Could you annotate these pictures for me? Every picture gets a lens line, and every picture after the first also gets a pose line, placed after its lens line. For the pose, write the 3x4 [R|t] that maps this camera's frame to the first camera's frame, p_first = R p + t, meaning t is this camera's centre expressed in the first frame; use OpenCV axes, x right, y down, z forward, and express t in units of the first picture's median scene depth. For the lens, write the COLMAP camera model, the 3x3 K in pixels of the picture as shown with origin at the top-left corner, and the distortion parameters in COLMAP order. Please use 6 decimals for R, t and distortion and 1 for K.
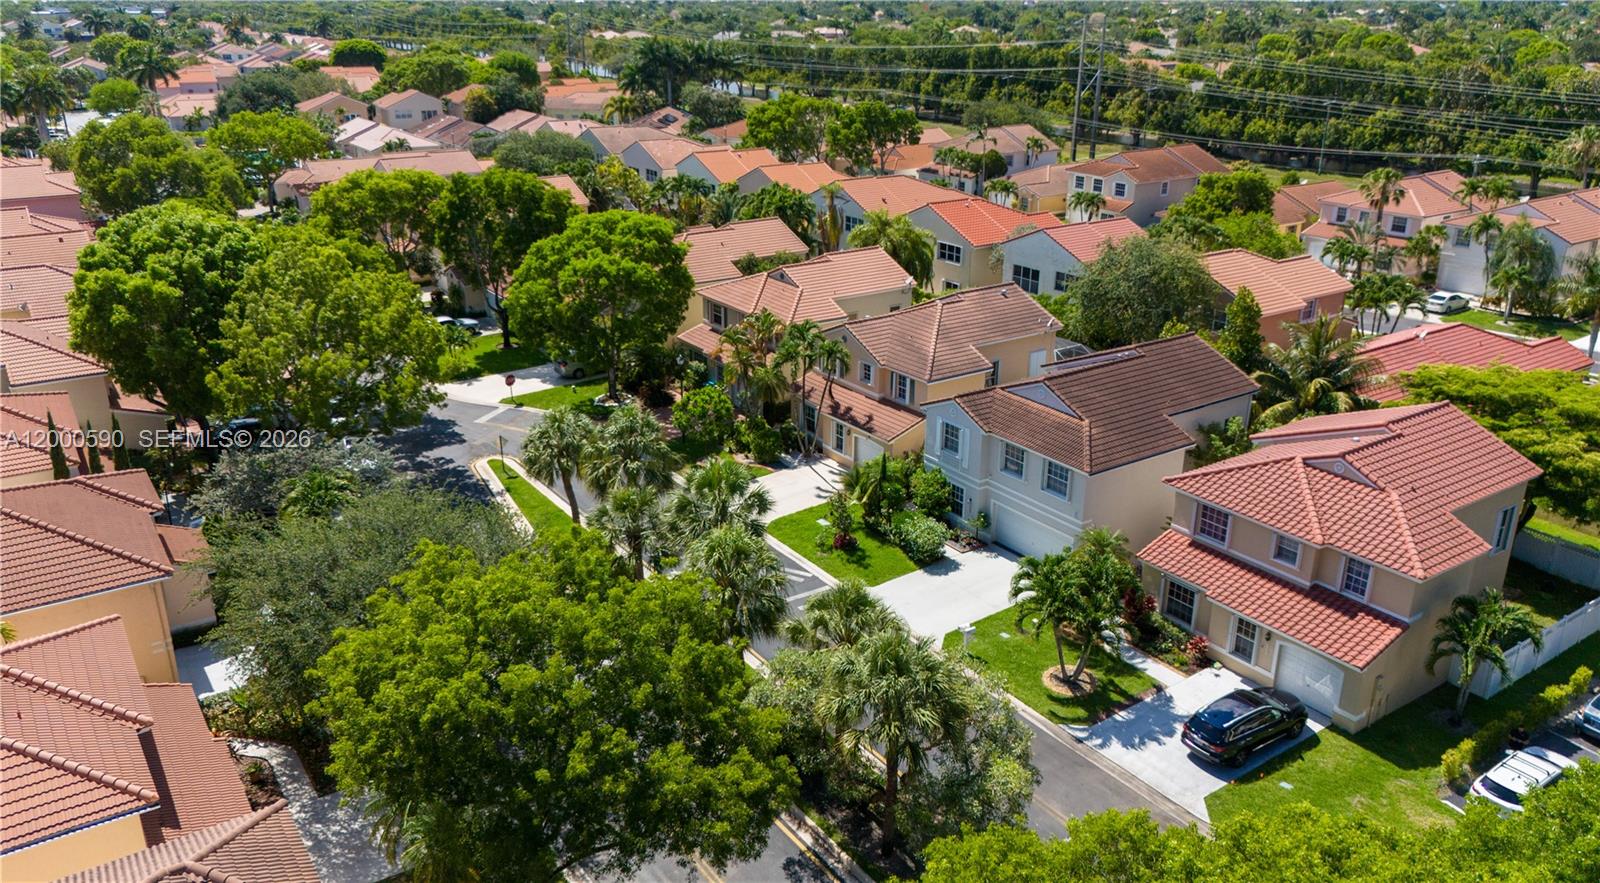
lens RADIAL K [[1182.9, 0, 800.0], [0, 1182.9, 441.5], [0, 0, 1]] dist [-0.000200, -0.000418]
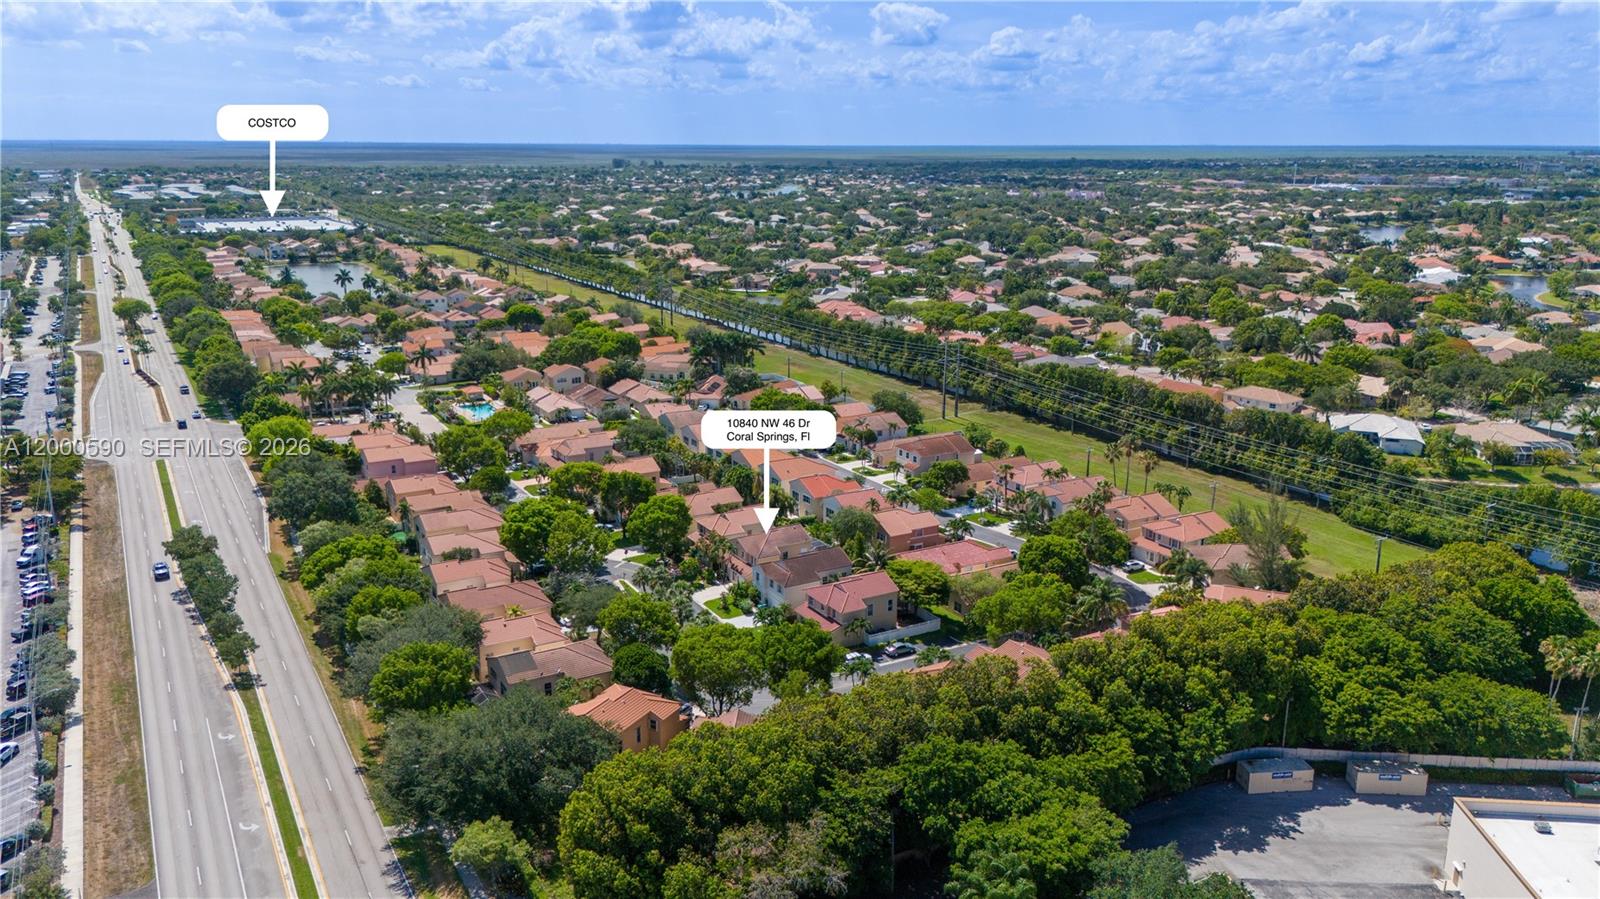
lens RADIAL K [[1151.3, 0, 800.0], [0, 1151.3, 449.5], [0, 0, 1]] dist [0.001022, 0.000030]
pose [[0.997338, 0.017518, -0.070775, 0.358405], [-0.025108, 0.993854, -0.107814, -0.009578], [0.068451, 0.109304, 0.991649, -1.723915]]
